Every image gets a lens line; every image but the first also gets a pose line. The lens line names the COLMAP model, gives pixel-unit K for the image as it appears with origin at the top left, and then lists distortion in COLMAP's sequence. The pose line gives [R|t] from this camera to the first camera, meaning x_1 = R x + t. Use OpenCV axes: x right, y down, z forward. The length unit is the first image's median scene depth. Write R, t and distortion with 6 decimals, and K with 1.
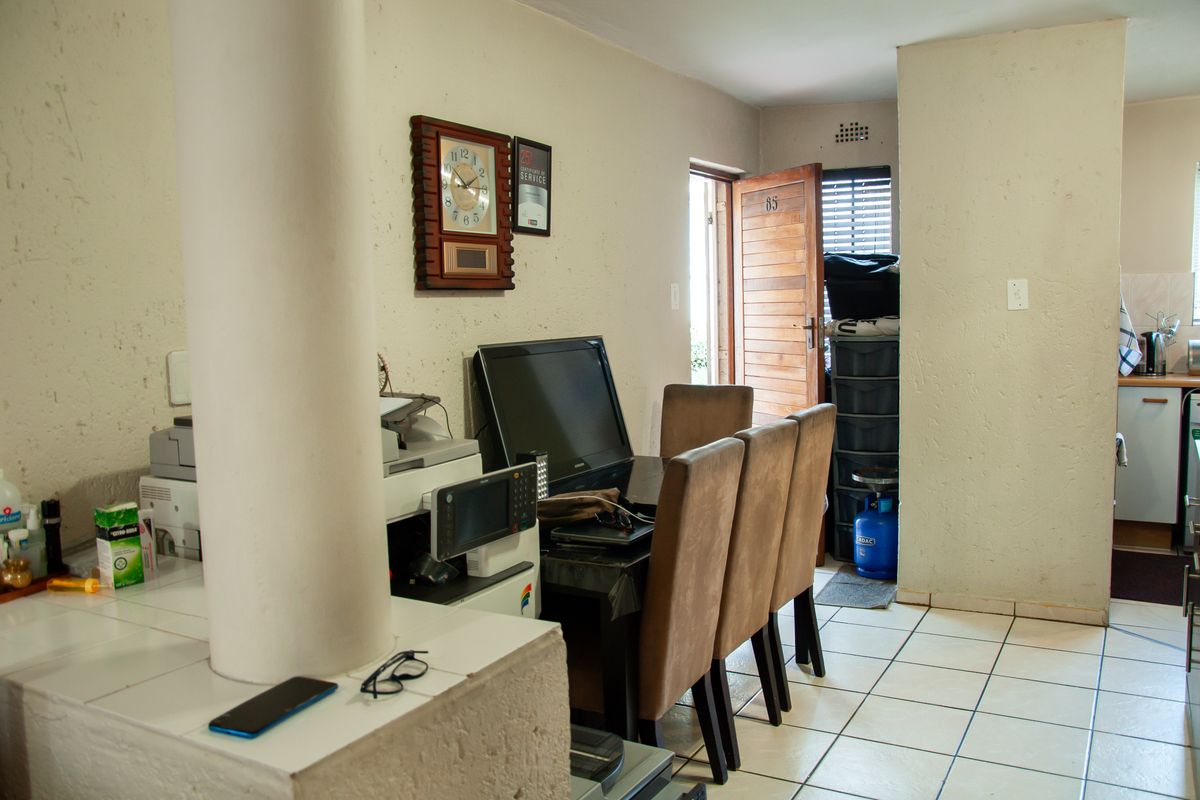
lens RADIAL K [[965.8, 0, 600.0], [0, 965.8, 400.0], [0, 0, 1]] dist [-0.164048, 0.167049]
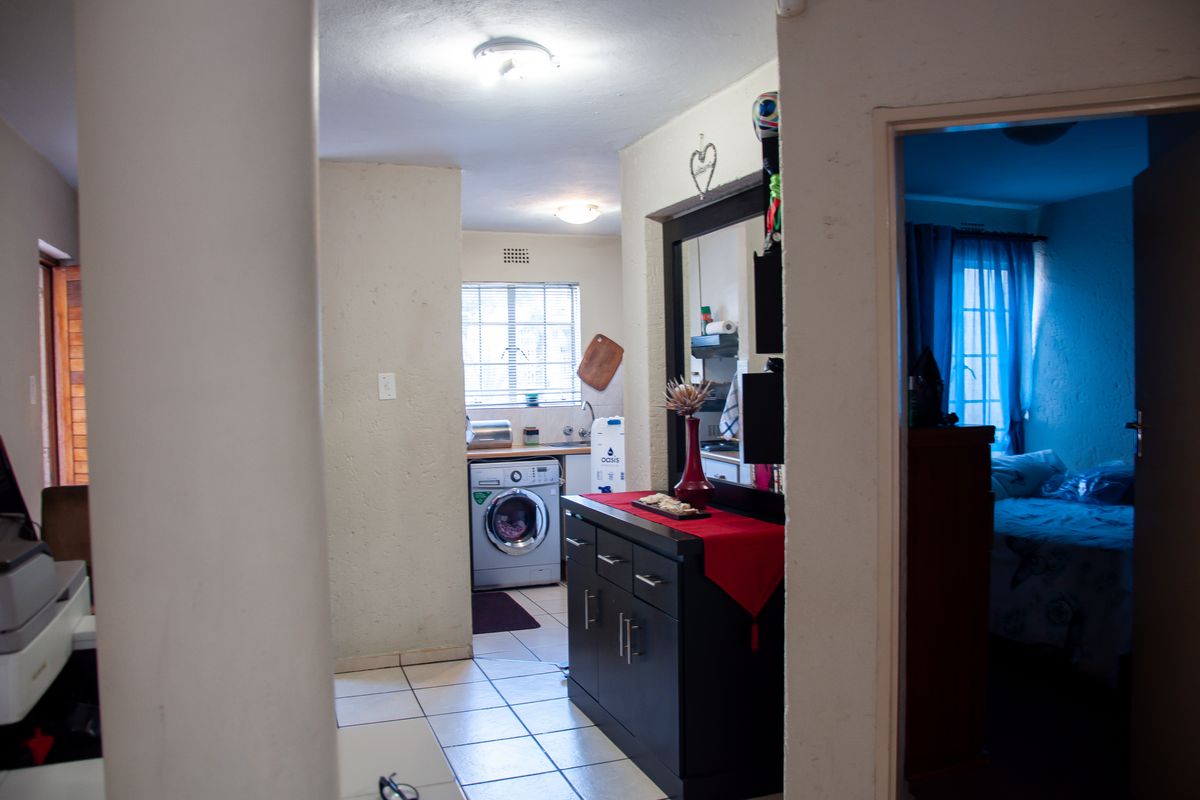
lens RADIAL K [[931.8, 0, 600.0], [0, 931.8, 400.0], [0, 0, 1]] dist [-0.131341, 0.001284]
pose [[0.645009, -0.008223, 0.764130, -0.259016], [0.081846, 0.994934, -0.058381, -0.007285], [-0.759779, 0.100197, 0.642414, 0.069475]]
